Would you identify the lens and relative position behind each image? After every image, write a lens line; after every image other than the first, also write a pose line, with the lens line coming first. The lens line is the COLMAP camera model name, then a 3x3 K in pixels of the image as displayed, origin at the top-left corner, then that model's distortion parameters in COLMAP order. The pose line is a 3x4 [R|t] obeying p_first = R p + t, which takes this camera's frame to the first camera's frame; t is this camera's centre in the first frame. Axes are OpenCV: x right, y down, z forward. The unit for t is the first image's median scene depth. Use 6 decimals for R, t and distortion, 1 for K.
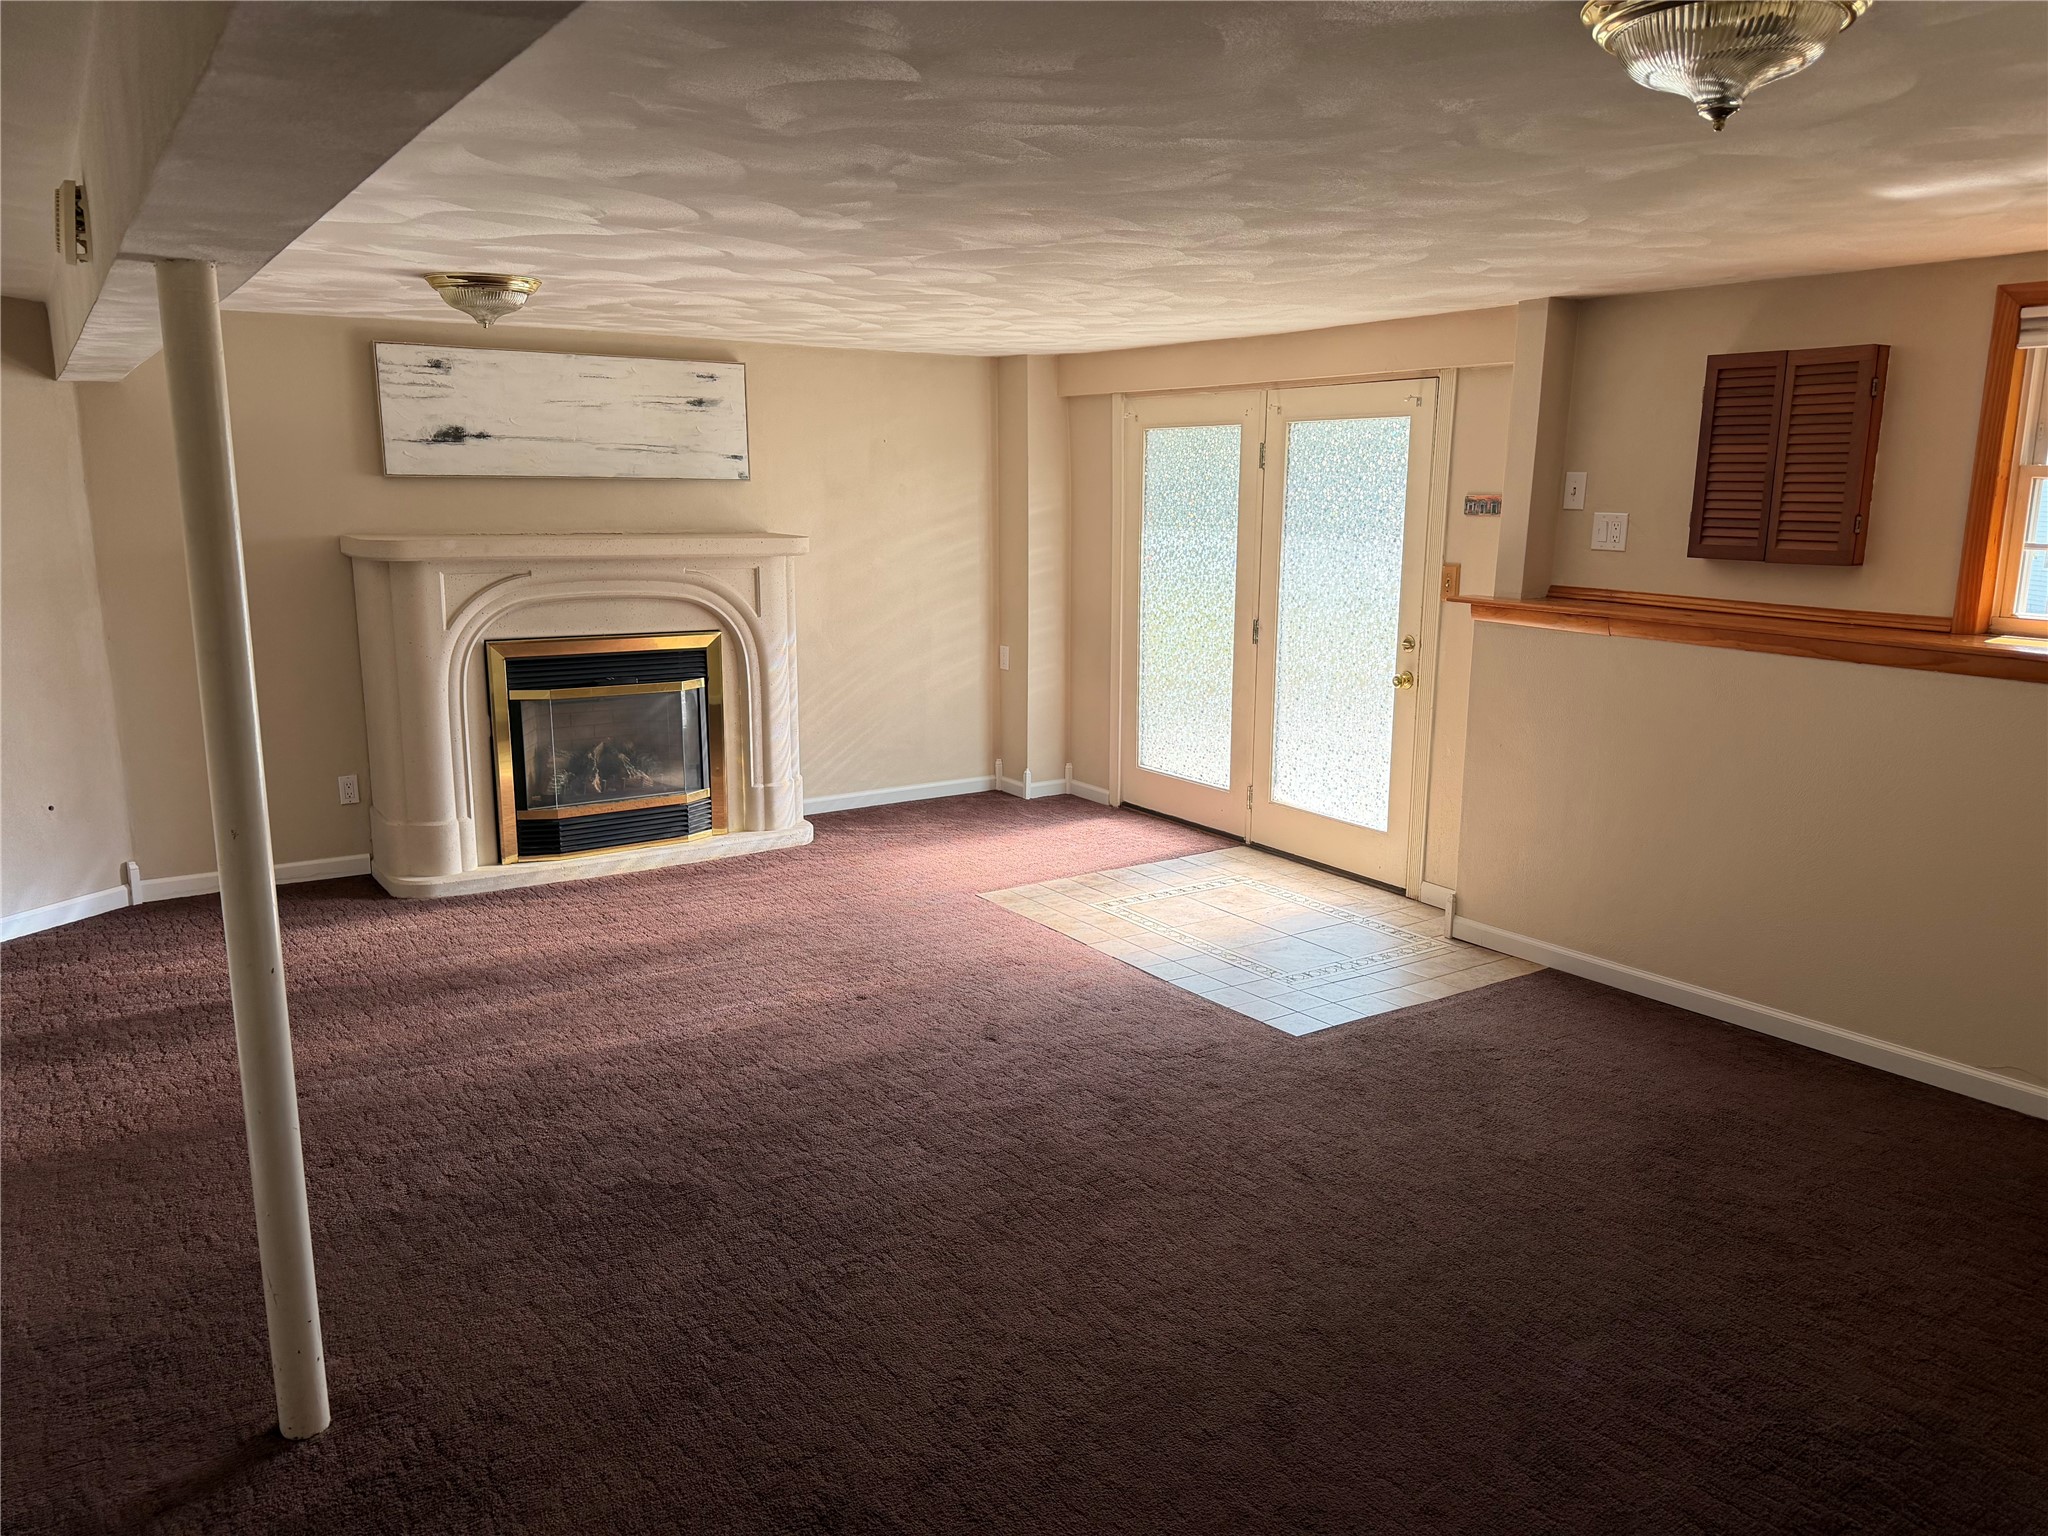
lens RADIAL K [[1432.3, 0, 1014.8], [0, 1432.3, 775.6], [0, 0, 1]] dist [-0.004175, -0.018682]
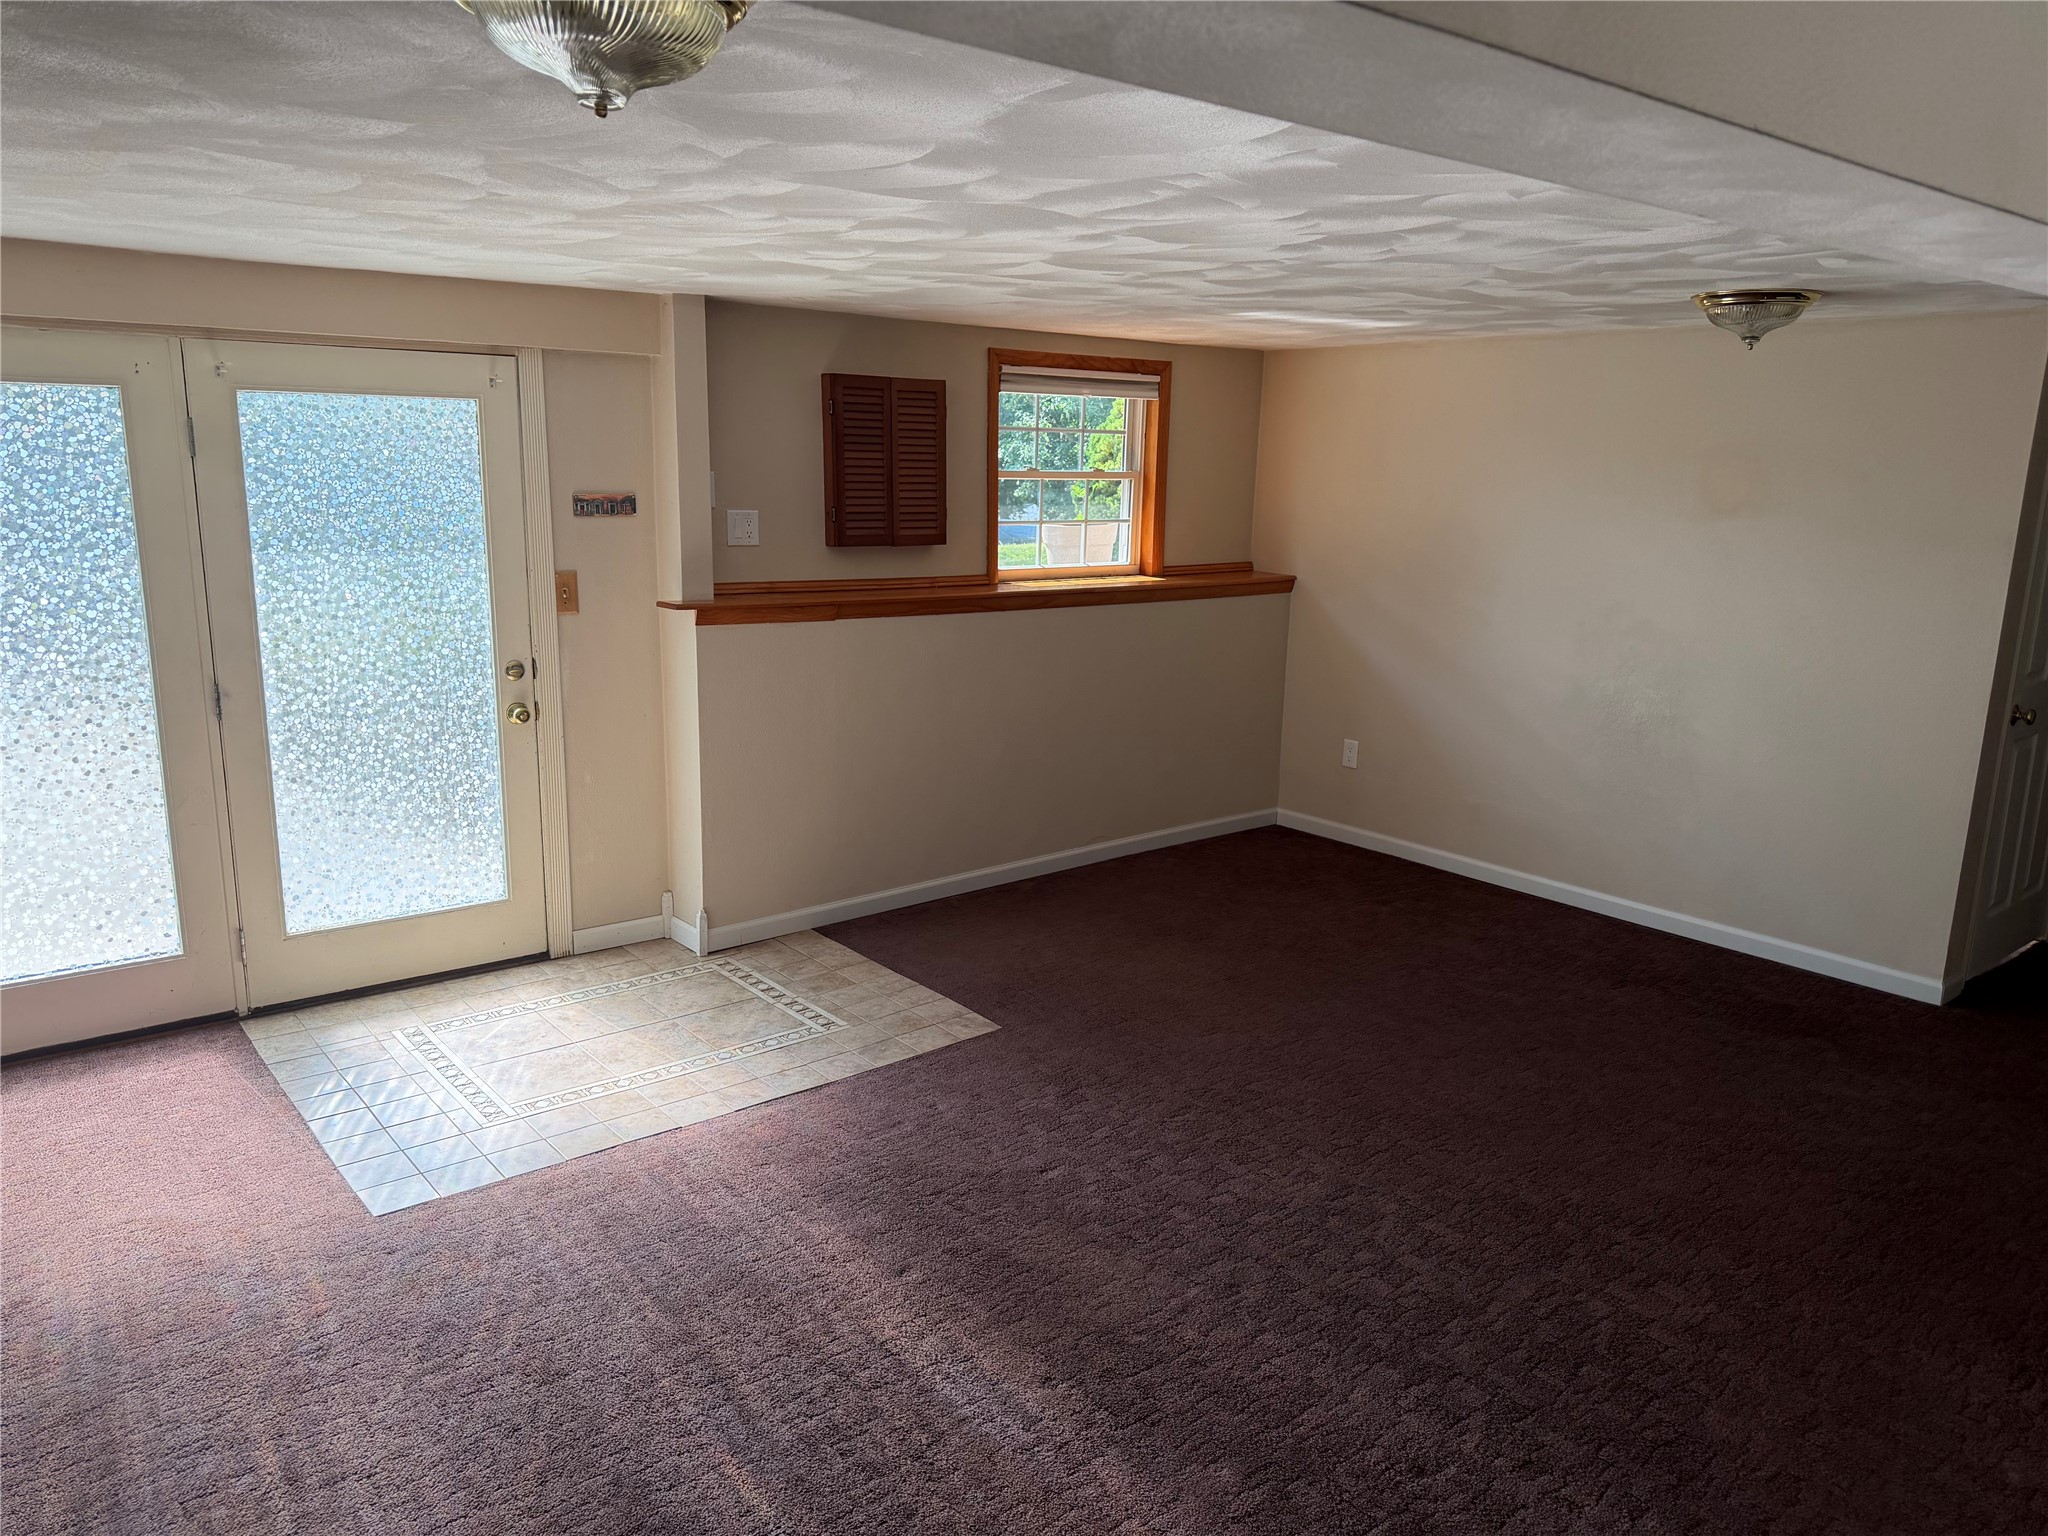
lens RADIAL K [[1432.3, 0, 1019.4], [0, 1432.3, 769.4], [0, 0, 1]] dist [-0.004175, -0.018682]
pose [[-0.068678, -0.208023, 0.975710, -0.662521], [0.183382, 0.958722, 0.217309, -0.189283], [-0.980640, 0.193852, -0.027695, 0.851613]]
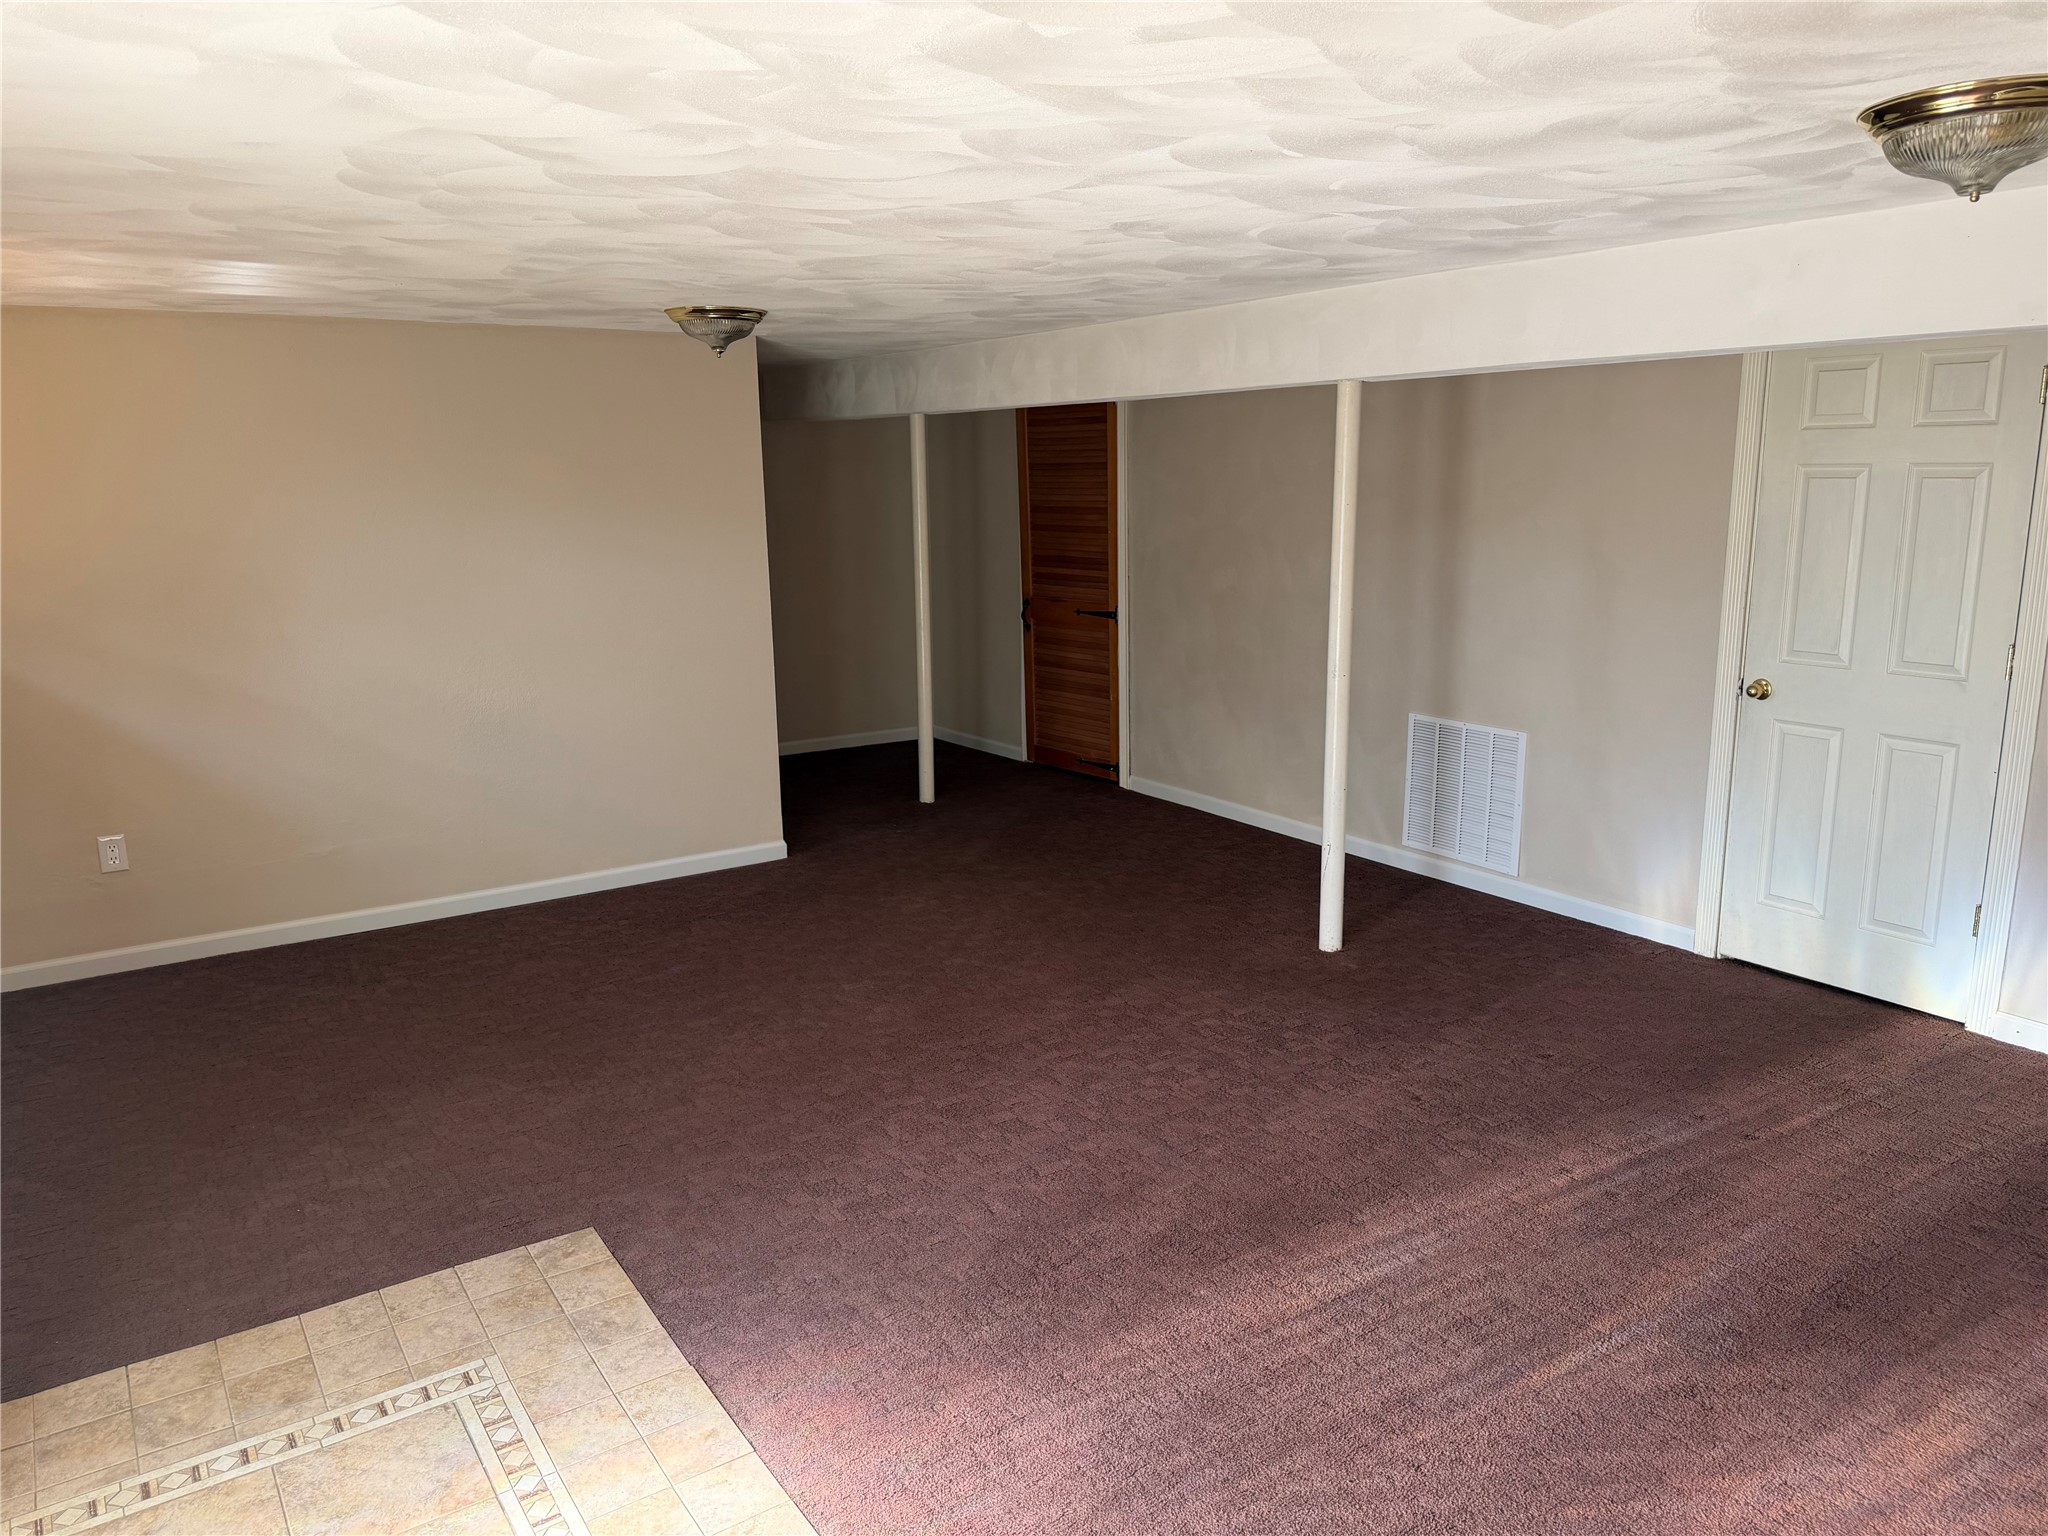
lens RADIAL K [[1432.3, 0, 1027.2], [0, 1432.3, 759.4], [0, 0, 1]] dist [-0.004175, -0.018682]
pose [[-0.999871, 0.014813, -0.006160, -0.024578], [0.011248, 0.921059, 0.389261, -0.293367], [0.011440, 0.389142, -0.921107, 1.391361]]
